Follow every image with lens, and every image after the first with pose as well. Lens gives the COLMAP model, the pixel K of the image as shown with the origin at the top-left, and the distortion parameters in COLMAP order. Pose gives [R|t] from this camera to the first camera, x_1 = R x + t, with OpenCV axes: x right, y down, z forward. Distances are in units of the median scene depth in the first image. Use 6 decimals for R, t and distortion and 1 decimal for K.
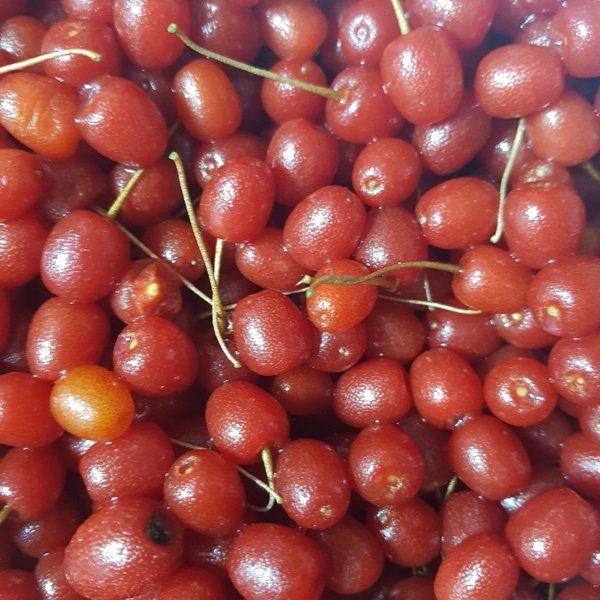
lens RADIAL K [[677.6, 0, 300.0], [0, 677.6, 300.0], [0, 0, 1]] dist [-0.006773, -0.067873]
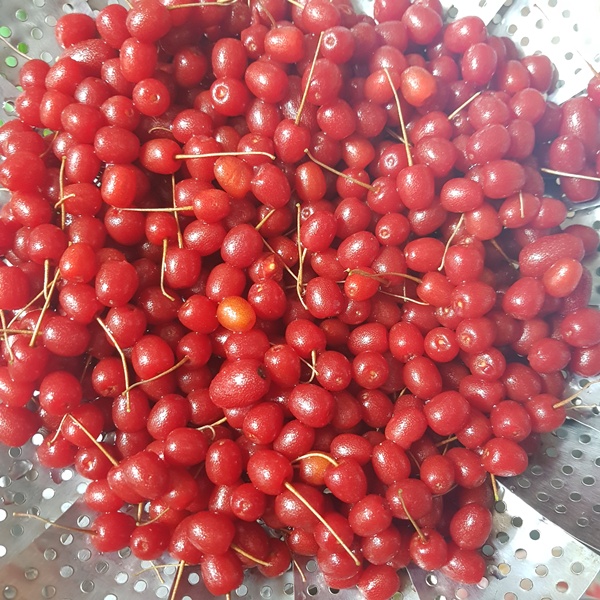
lens RADIAL K [[608.1, 0, 300.0], [0, 608.1, 300.0], [0, 0, 1]] dist [-0.003456, 0.002716]
pose [[0.986772, 0.158220, -0.035324, -0.049477], [-0.160590, 0.983819, -0.079445, 0.215538], [0.022183, 0.084067, 0.996213, -0.829985]]
